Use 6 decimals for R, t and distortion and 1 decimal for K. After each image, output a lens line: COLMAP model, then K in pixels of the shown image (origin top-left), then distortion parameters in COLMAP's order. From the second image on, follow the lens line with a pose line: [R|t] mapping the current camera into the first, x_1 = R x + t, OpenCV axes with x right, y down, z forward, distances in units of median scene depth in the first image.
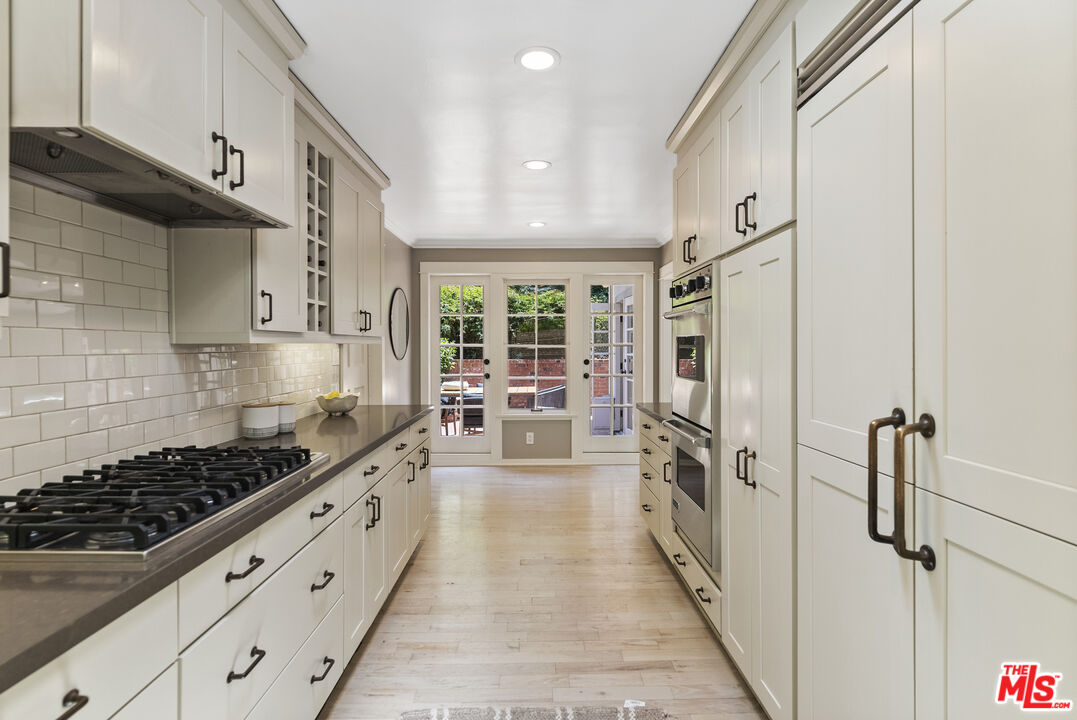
lens RADIAL K [[528.6, 0, 519.9], [0, 528.6, 347.7], [0, 0, 1]] dist [0.000952, 0.000119]
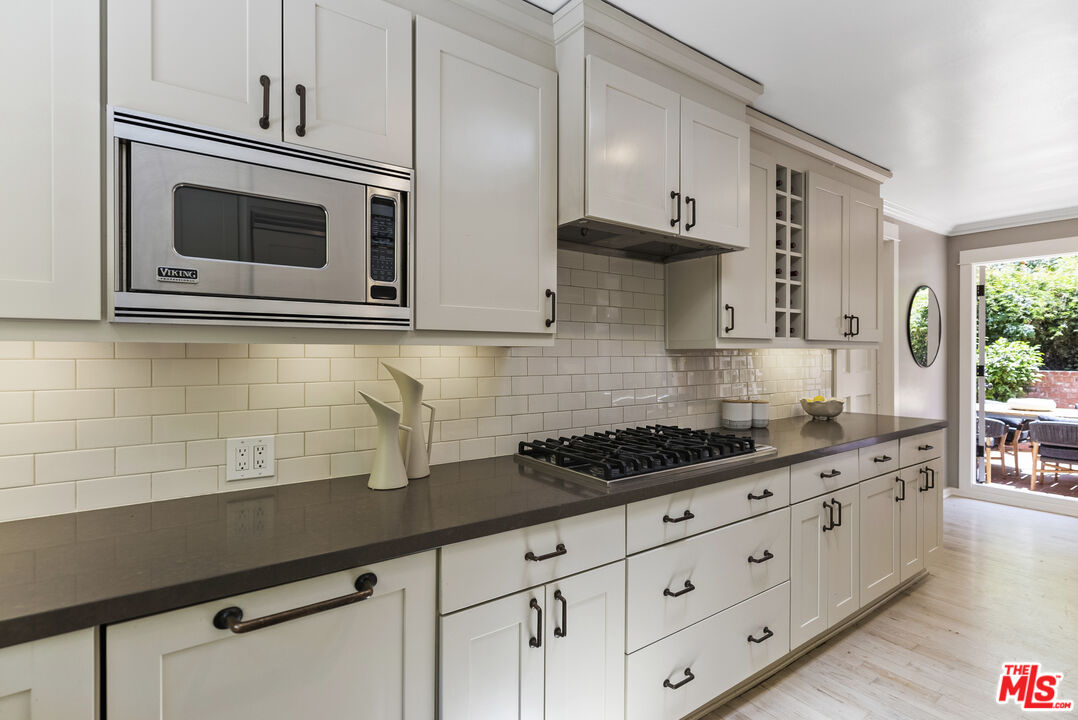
lens RADIAL K [[506.8, 0, 539.2], [0, 506.8, 351.6], [0, 0, 1]] dist [0.001340, 0.000002]
pose [[0.590196, 0.000173, -0.807260, 0.175708], [-0.004735, 0.999984, -0.003248, 0.004086], [0.807246, 0.005740, 0.590187, -0.022919]]
